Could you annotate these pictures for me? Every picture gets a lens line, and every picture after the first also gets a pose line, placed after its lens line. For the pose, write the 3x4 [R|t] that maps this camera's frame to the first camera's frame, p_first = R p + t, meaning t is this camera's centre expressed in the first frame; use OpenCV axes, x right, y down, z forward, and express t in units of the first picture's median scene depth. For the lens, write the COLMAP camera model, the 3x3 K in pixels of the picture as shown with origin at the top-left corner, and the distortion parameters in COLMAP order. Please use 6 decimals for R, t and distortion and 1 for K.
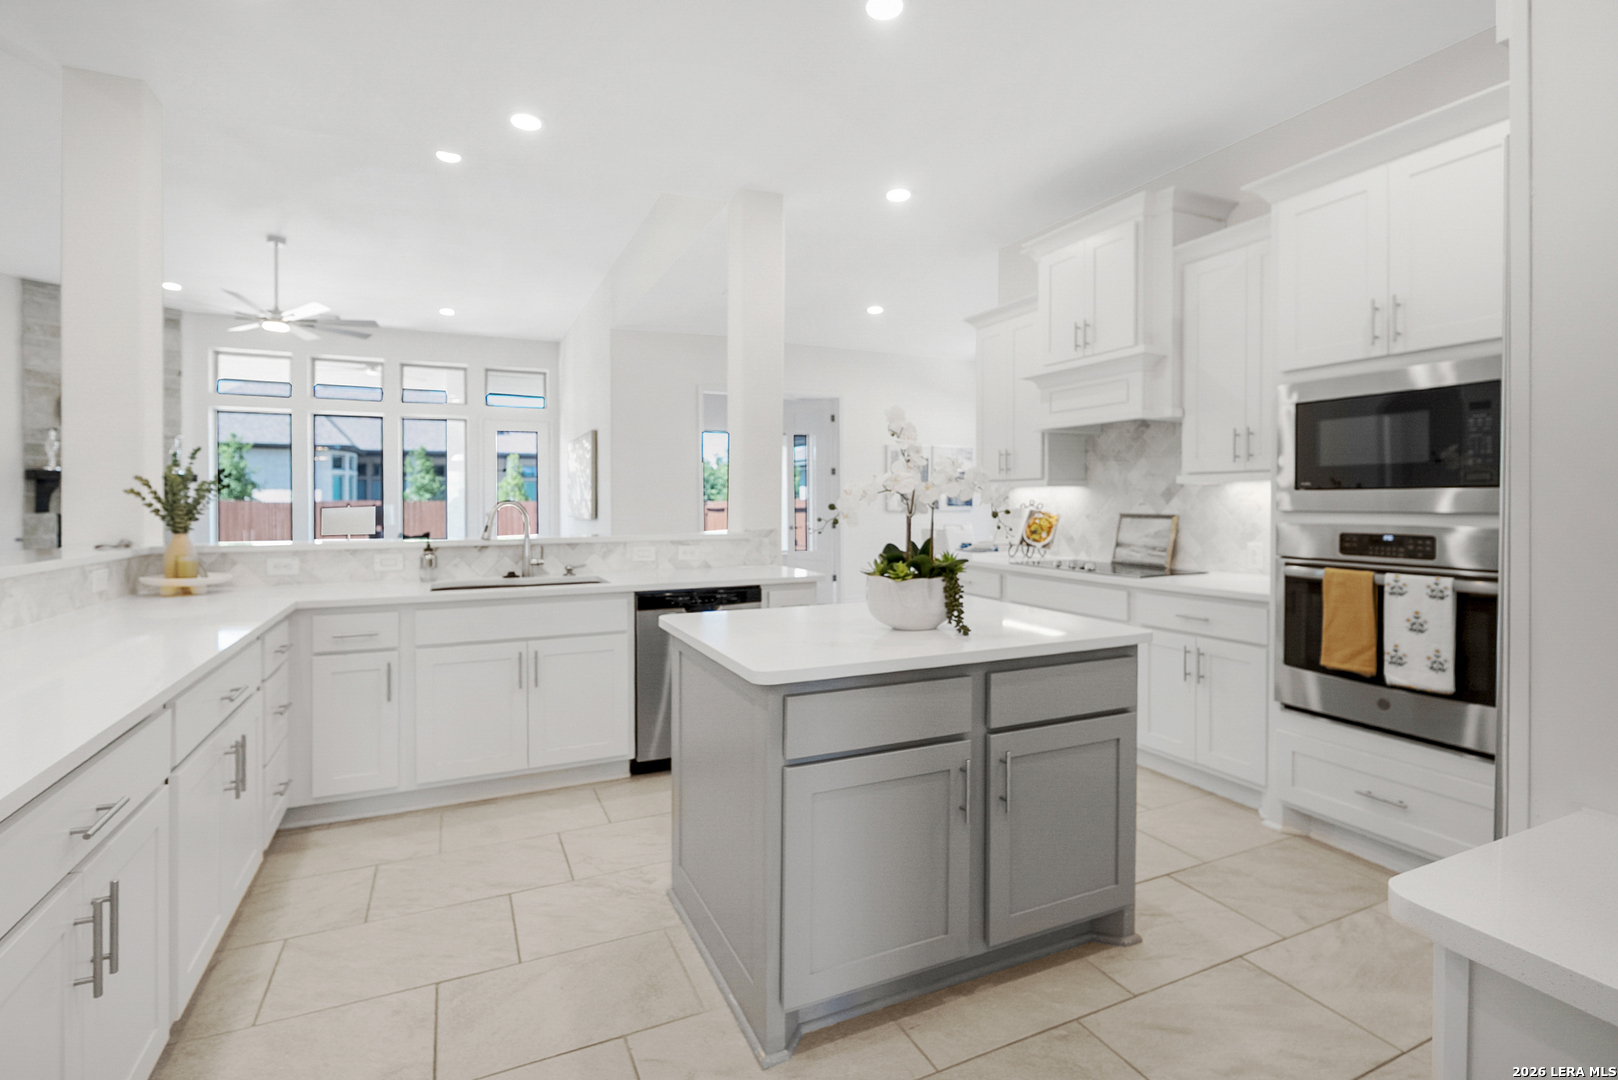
lens RADIAL K [[758.0, 0, 804.3], [0, 758.0, 503.0], [0, 0, 1]] dist [-0.011293, 0.001091]
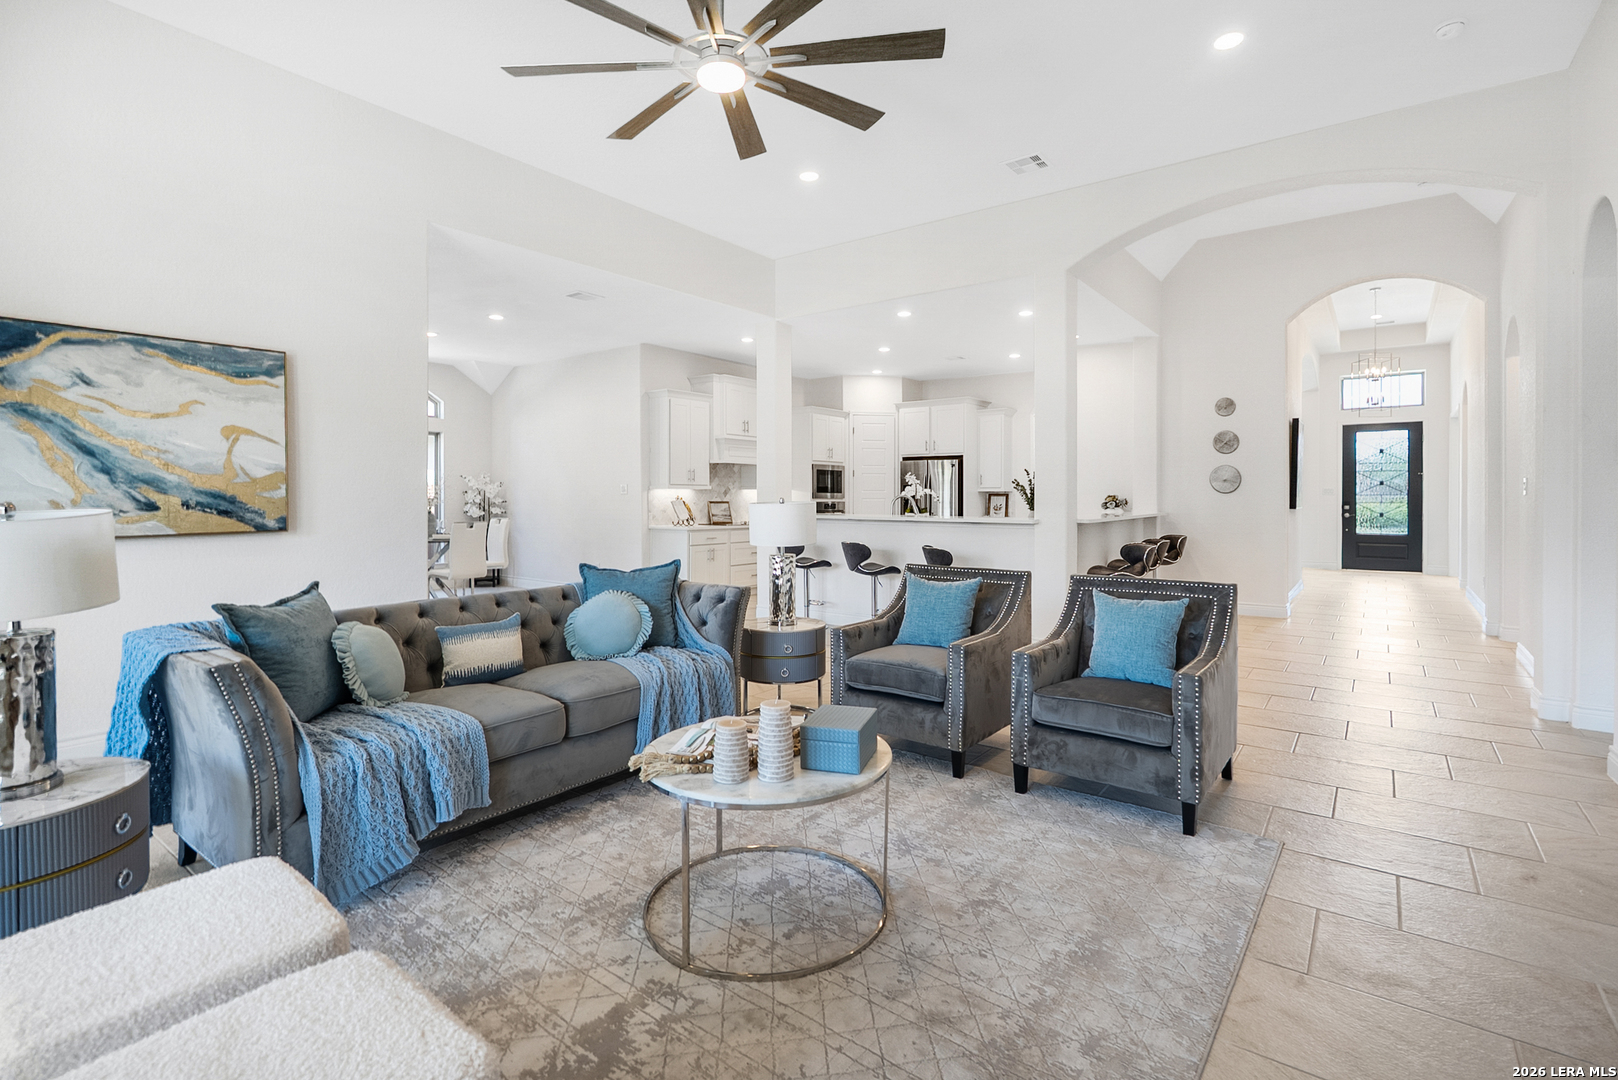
lens RADIAL K [[757.9, 0, 814.1], [0, 757.9, 507.7], [0, 0, 1]] dist [-0.006068, -0.000560]
pose [[-0.465071, -0.011781, 0.885195, -1.832271], [0.002680, 0.999888, 0.014715, 0.000908], [-0.885269, 0.009215, -0.464988, 1.892701]]
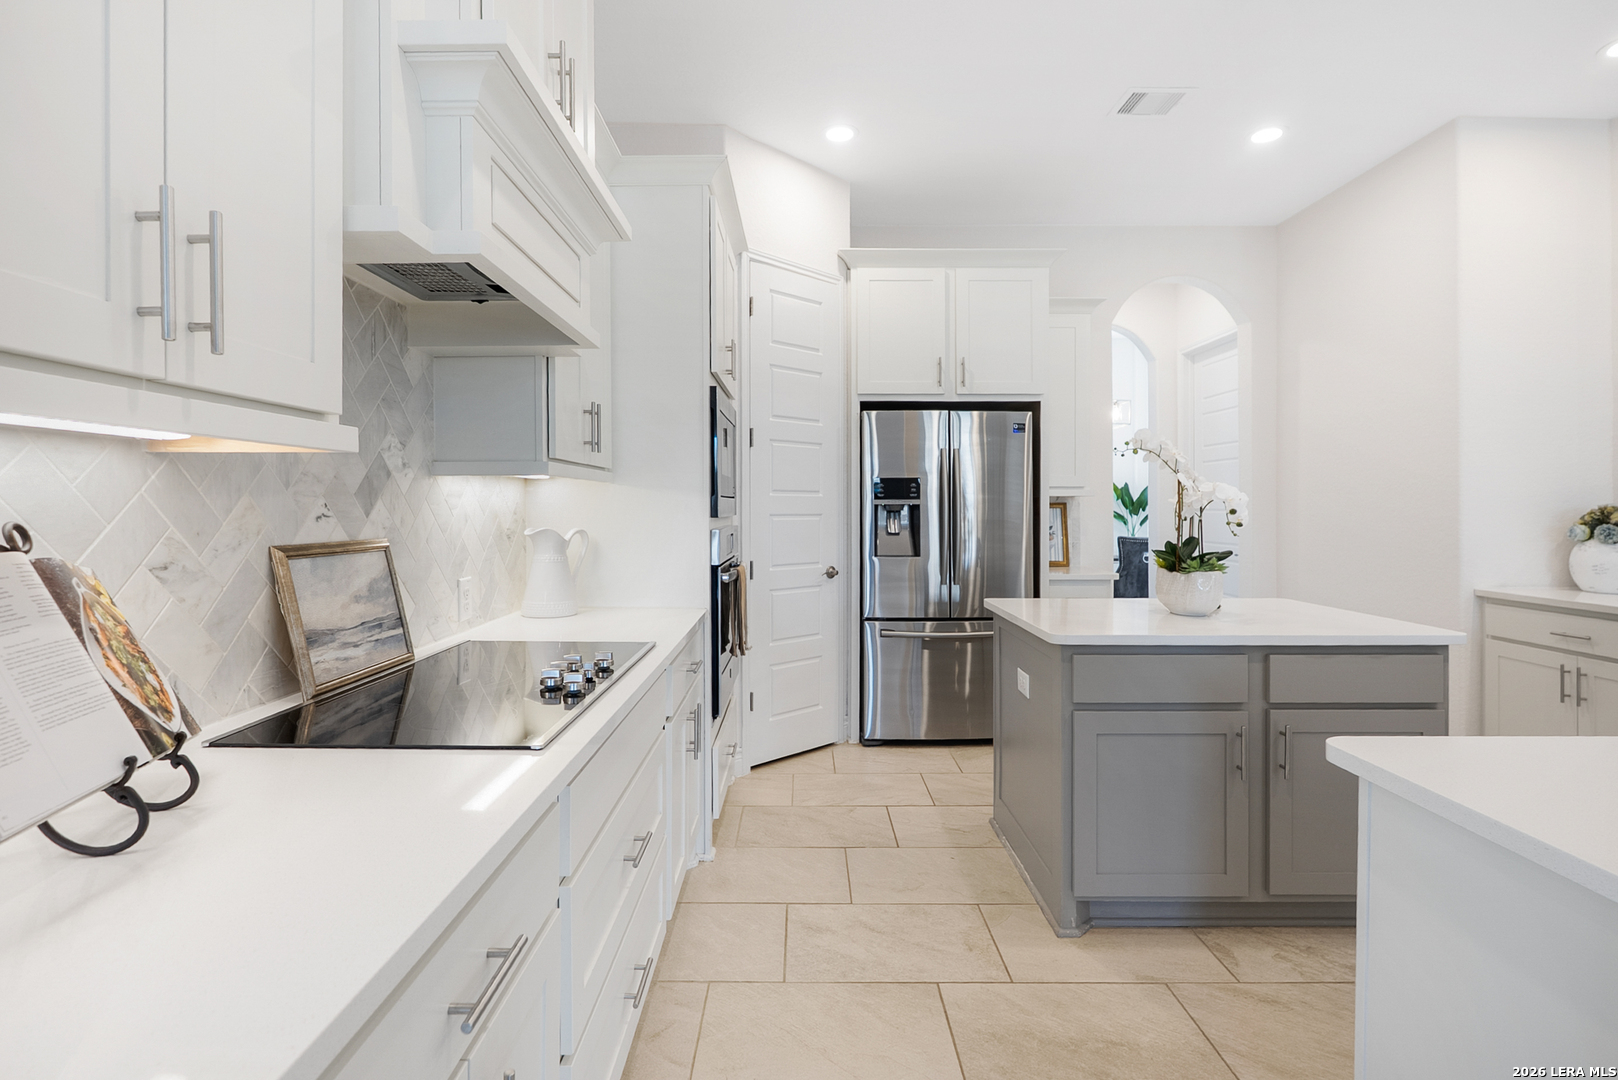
lens RADIAL K [[768.0, 0, 806.2], [0, 768.0, 510.0], [0, 0, 1]] dist [0.000318, -0.000027]
pose [[-0.906437, -0.001622, 0.422338, 0.082060], [0.001649, 0.999971, 0.007379, -0.004298], [-0.422338, 0.007385, -0.906408, 1.287269]]
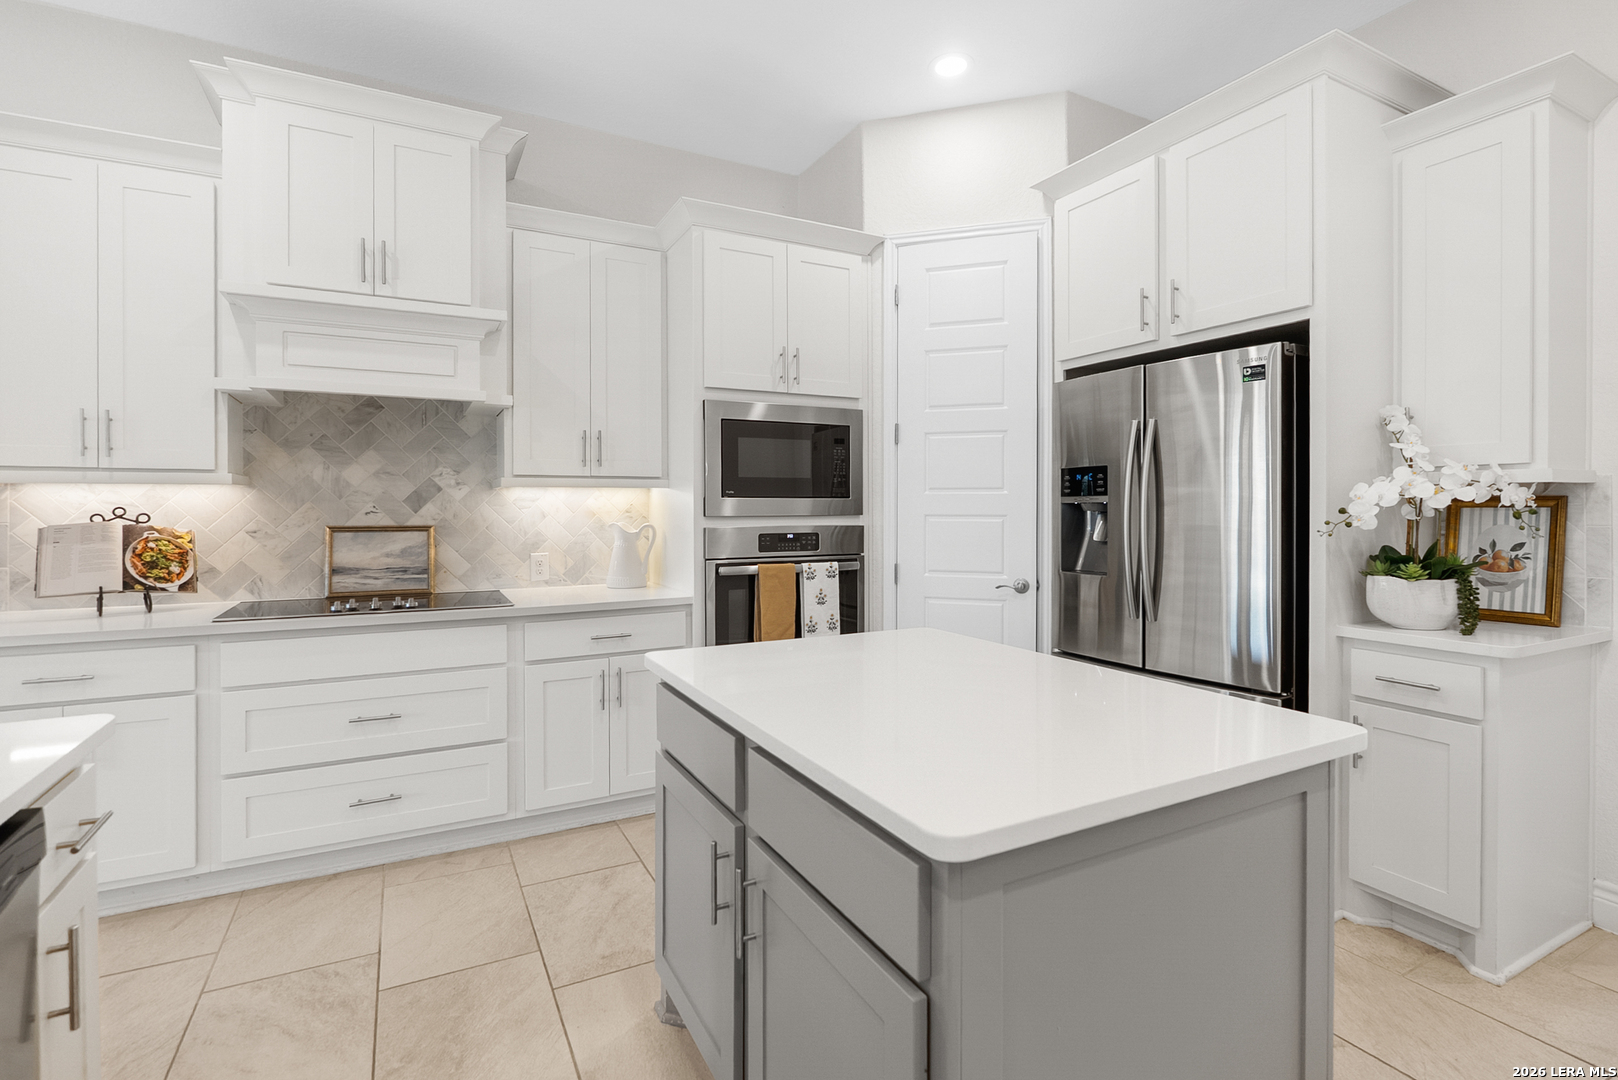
lens RADIAL K [[768.0, 0, 806.2], [0, 768.0, 510.0], [0, 0, 1]] dist [0.000318, -0.000027]
pose [[-0.043731, -0.002854, 0.999039, -0.328074], [0.005672, 0.999979, 0.003105, -0.000994], [-0.999027, 0.005802, -0.043713, 0.635896]]
